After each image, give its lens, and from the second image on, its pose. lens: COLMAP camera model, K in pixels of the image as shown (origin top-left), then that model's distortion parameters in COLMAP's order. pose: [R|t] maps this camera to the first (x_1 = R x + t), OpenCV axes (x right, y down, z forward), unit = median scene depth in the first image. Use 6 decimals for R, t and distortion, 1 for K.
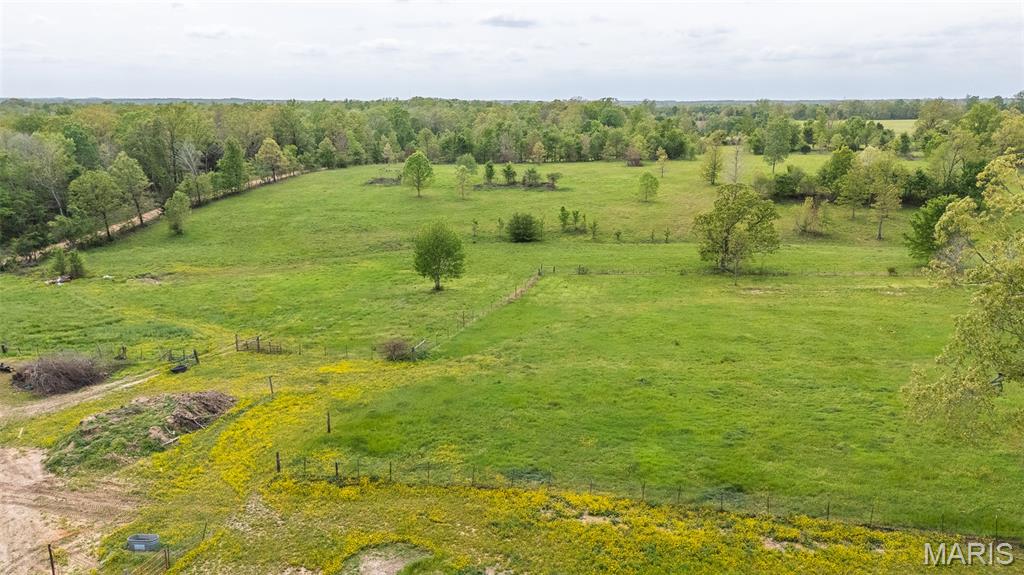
lens RADIAL K [[734.3, 0, 512.0], [0, 734.3, 287.5], [0, 0, 1]] dist [0.094408, -0.118079]
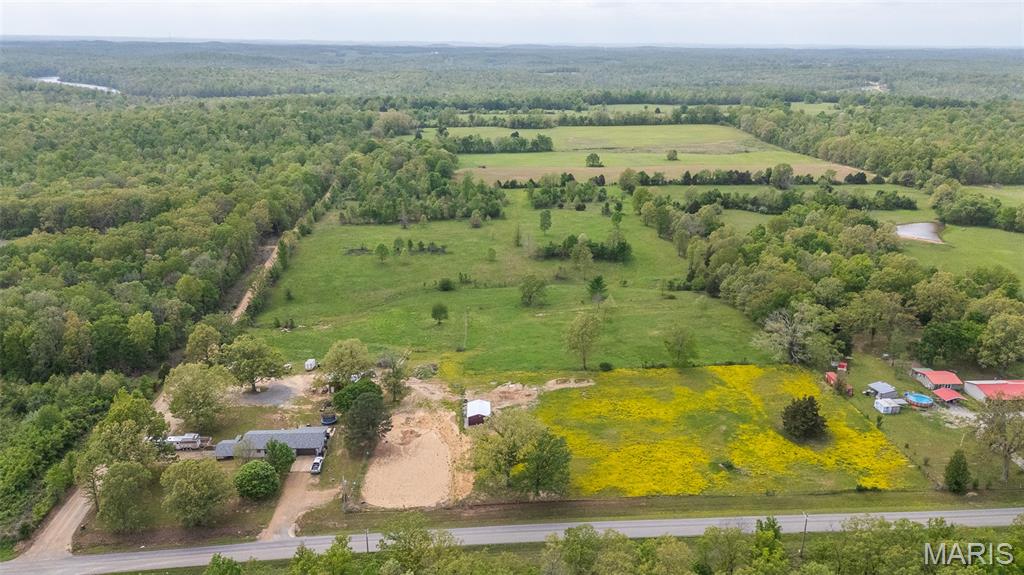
lens RADIAL K [[734.3, 0, 512.0], [0, 734.3, 287.5], [0, 0, 1]] dist [0.094408, -0.118079]
pose [[0.959200, -0.076094, 0.272296, -0.420051], [0.055875, 0.995125, 0.081264, -0.249293], [-0.277152, -0.062734, 0.958776, -1.303846]]
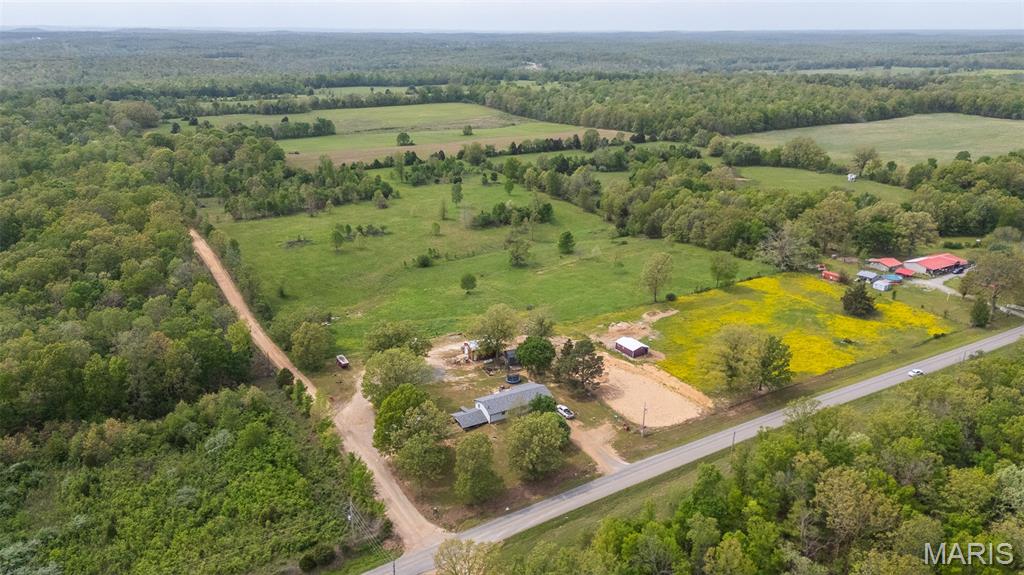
lens RADIAL K [[734.3, 0, 512.0], [0, 734.3, 287.5], [0, 0, 1]] dist [0.094408, -0.118079]
pose [[0.736928, -0.217921, 0.639881, -1.301056], [0.160778, 0.975950, 0.147212, -0.298549], [-0.656573, -0.005606, 0.754242, -0.965038]]
